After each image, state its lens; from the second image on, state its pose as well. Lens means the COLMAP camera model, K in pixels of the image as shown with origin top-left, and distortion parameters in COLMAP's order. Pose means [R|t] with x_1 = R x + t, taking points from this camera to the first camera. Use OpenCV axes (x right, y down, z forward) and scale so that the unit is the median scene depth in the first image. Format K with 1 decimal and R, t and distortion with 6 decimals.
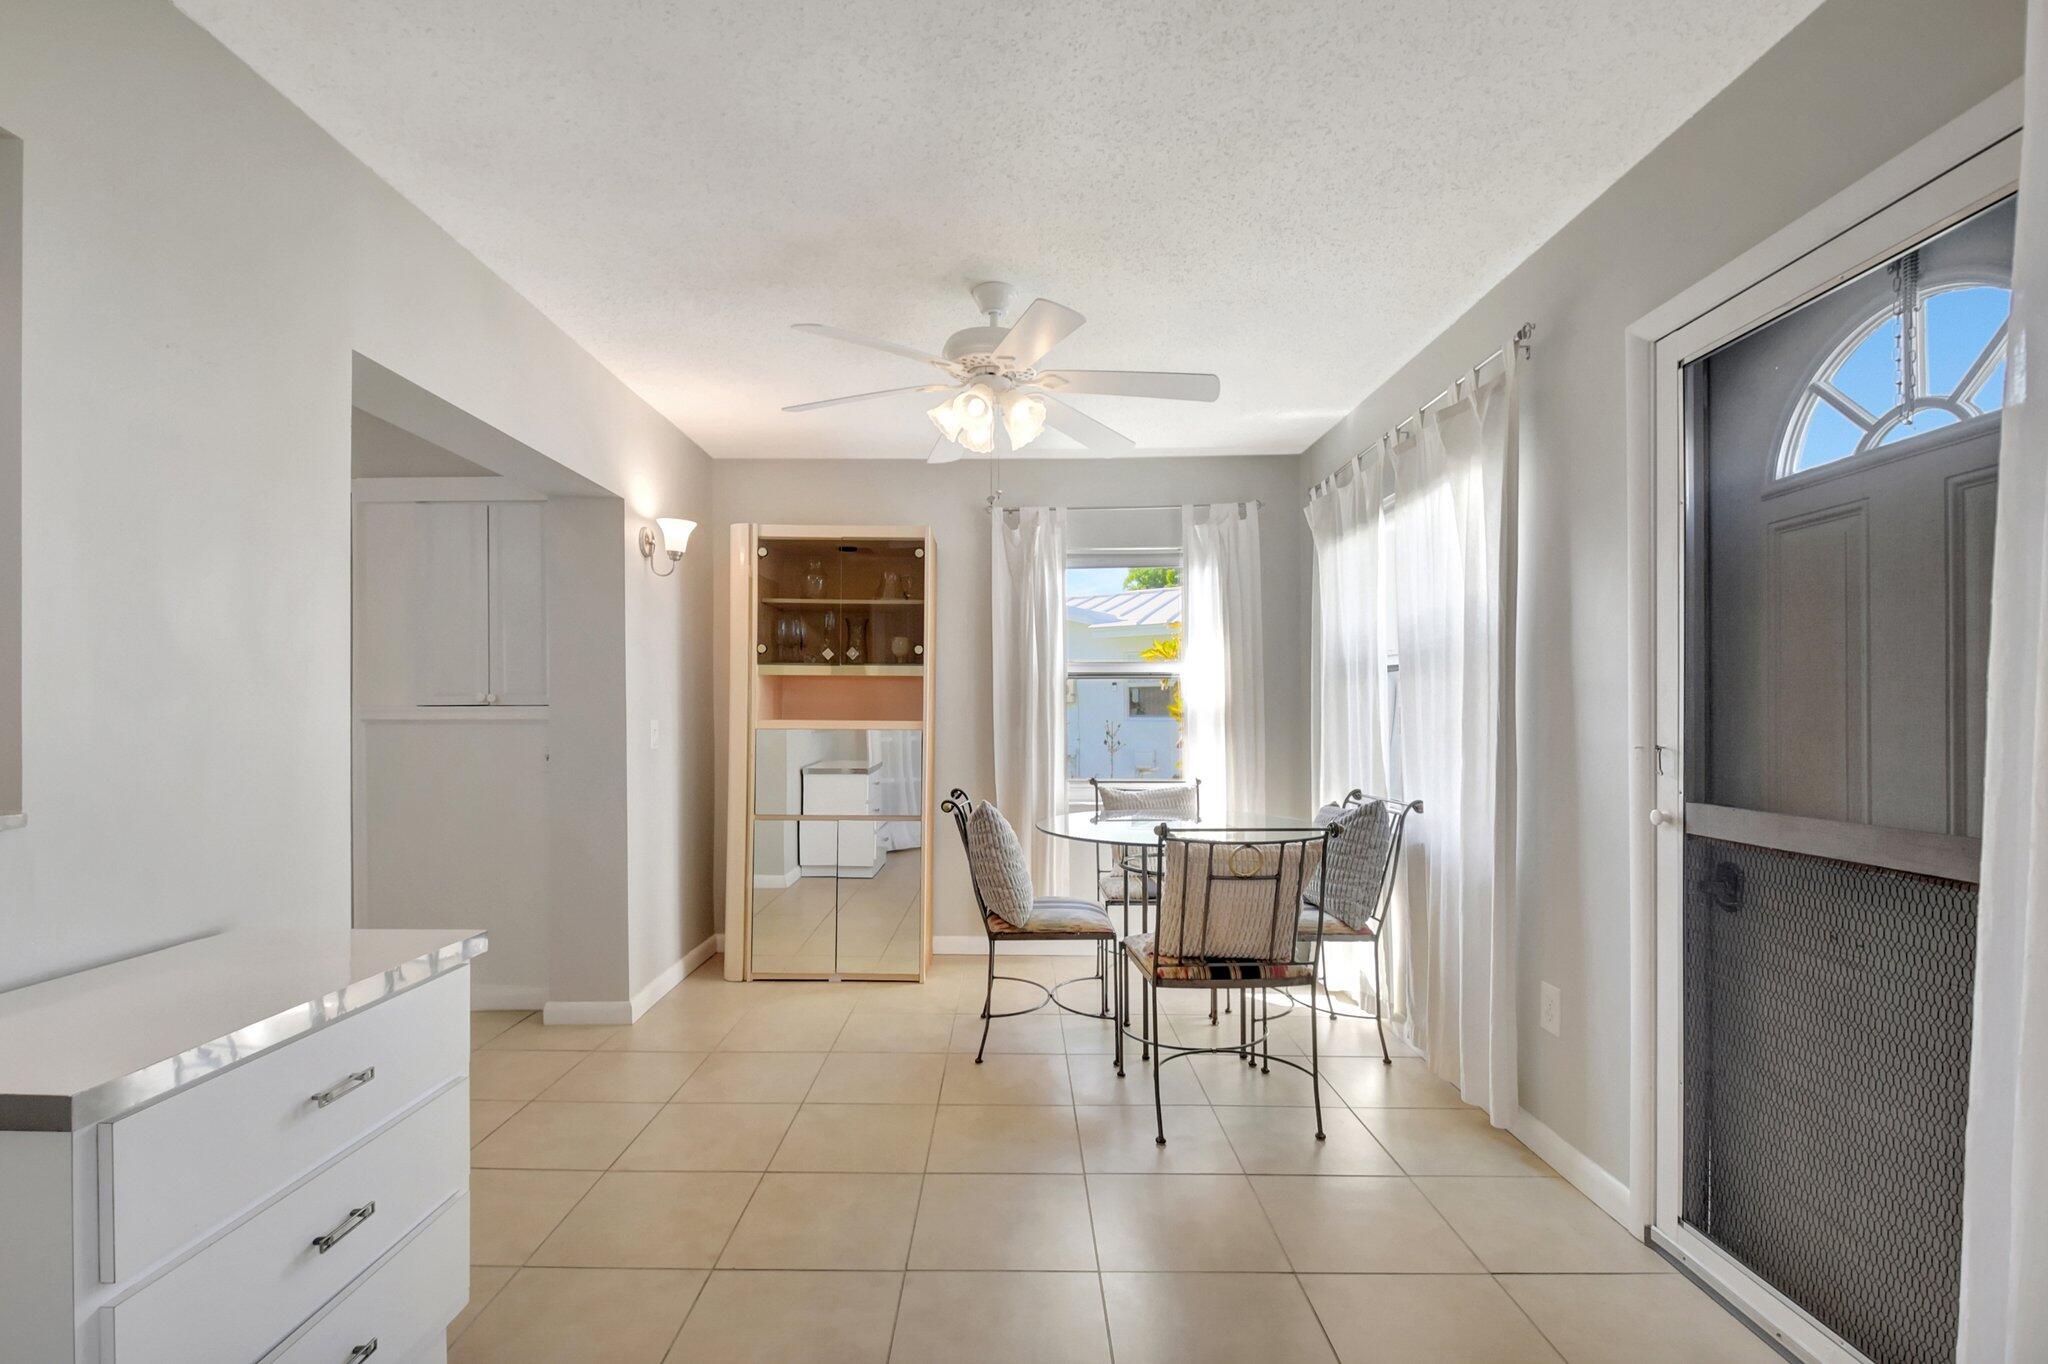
lens RADIAL K [[914.7, 0, 992.4], [0, 914.7, 696.4], [0, 0, 1]] dist [0.030945, -0.000293]
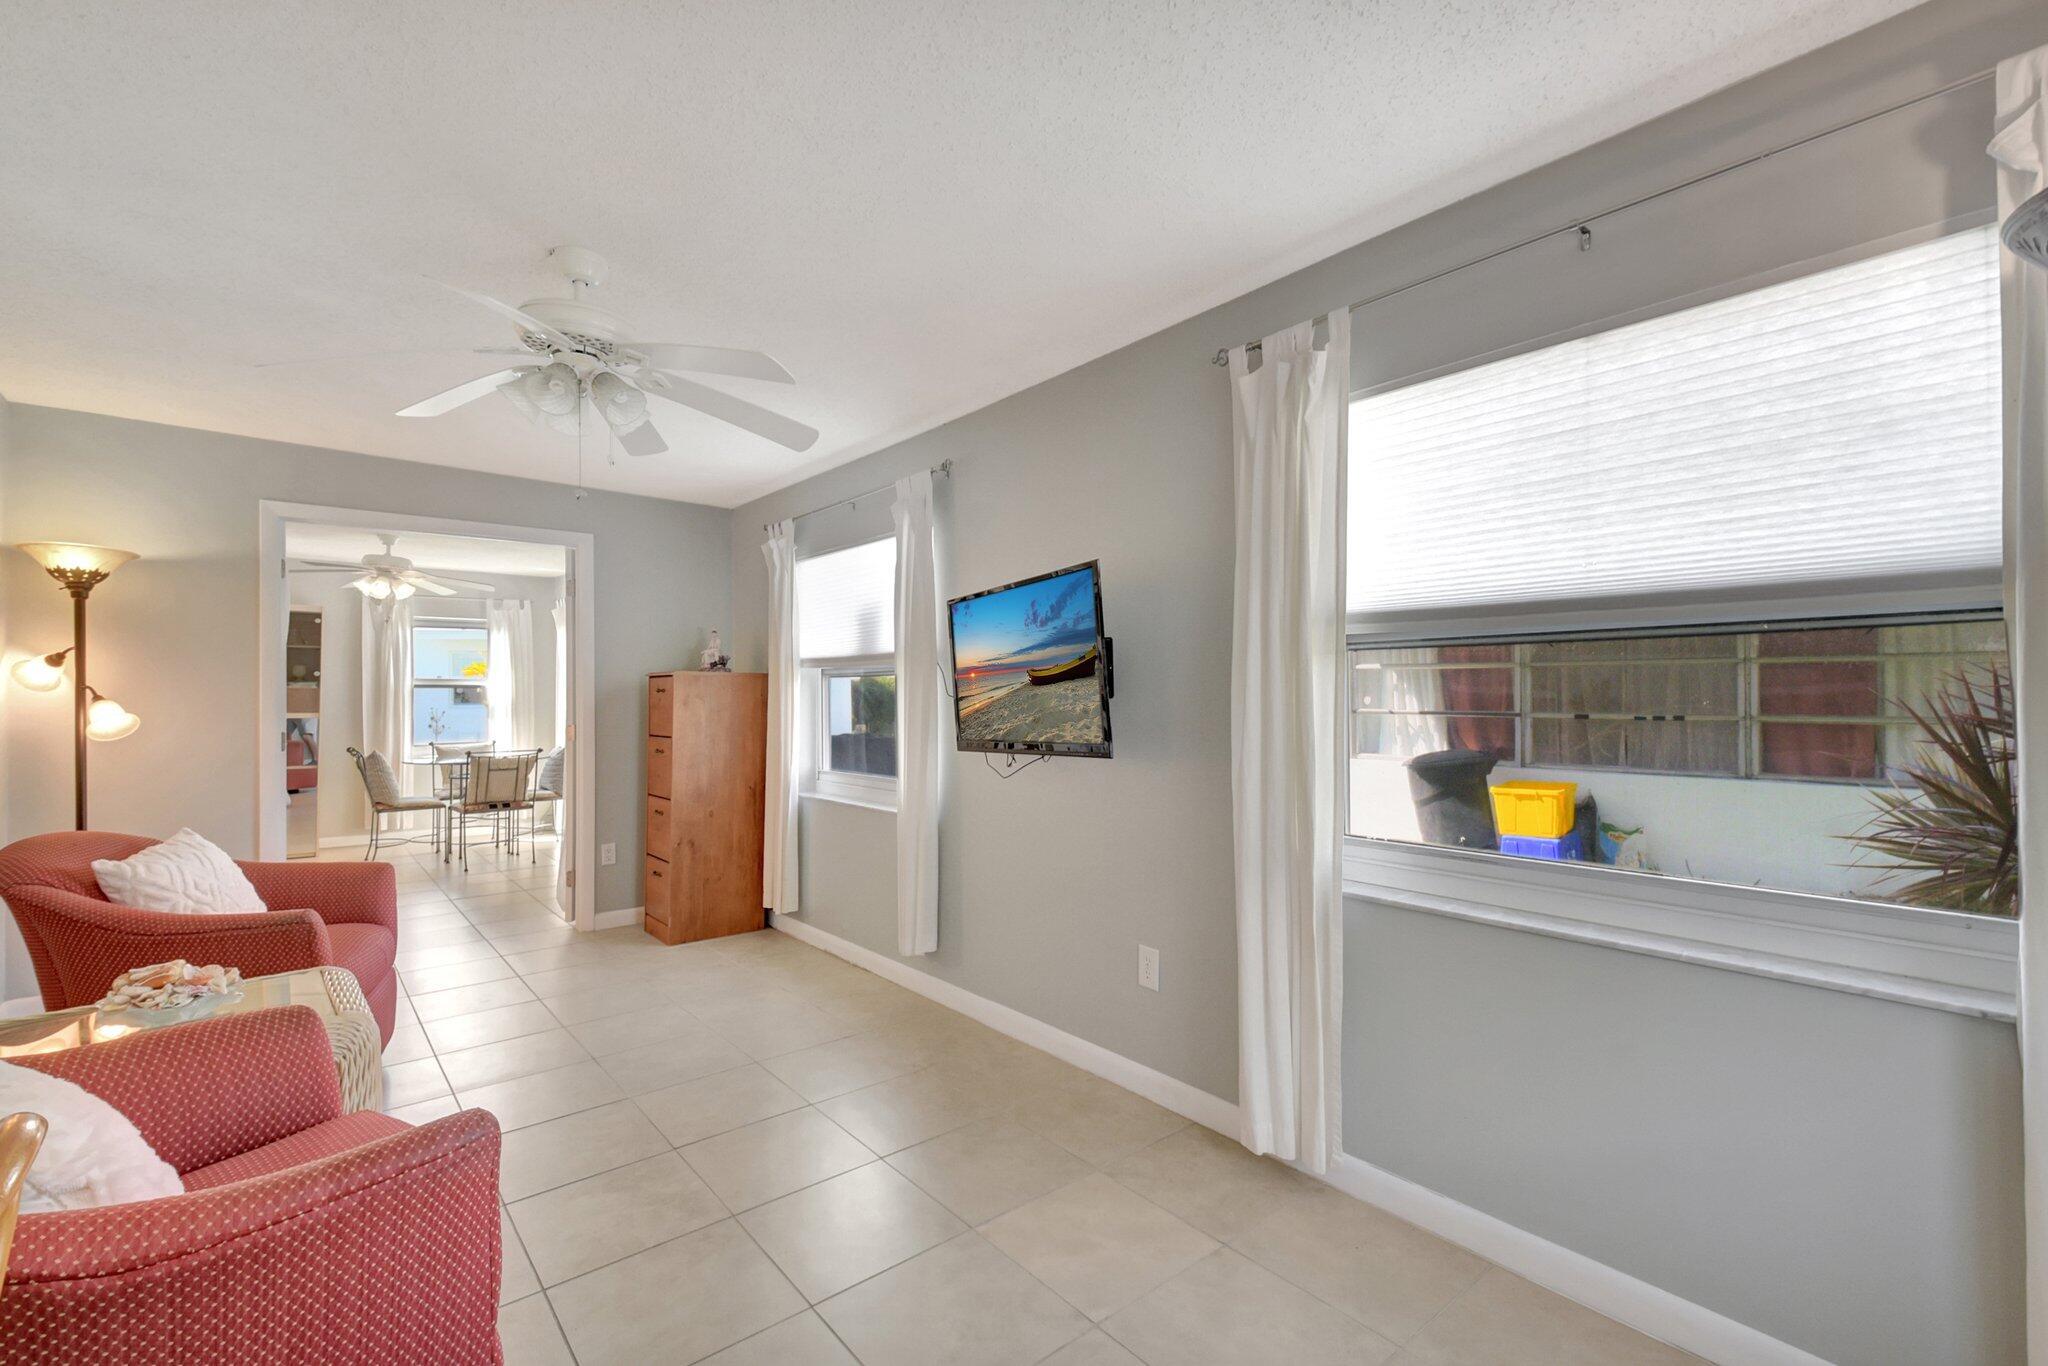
lens RADIAL K [[878.7, 0, 1015.4], [0, 878.7, 682.5], [0, 0, 1]] dist [0.039658, -0.023492]
pose [[0.756879, 0.006856, 0.653519, -0.191774], [-0.010322, 0.999946, 0.001465, -0.052069], [-0.653473, -0.007854, 0.756909, -1.269298]]
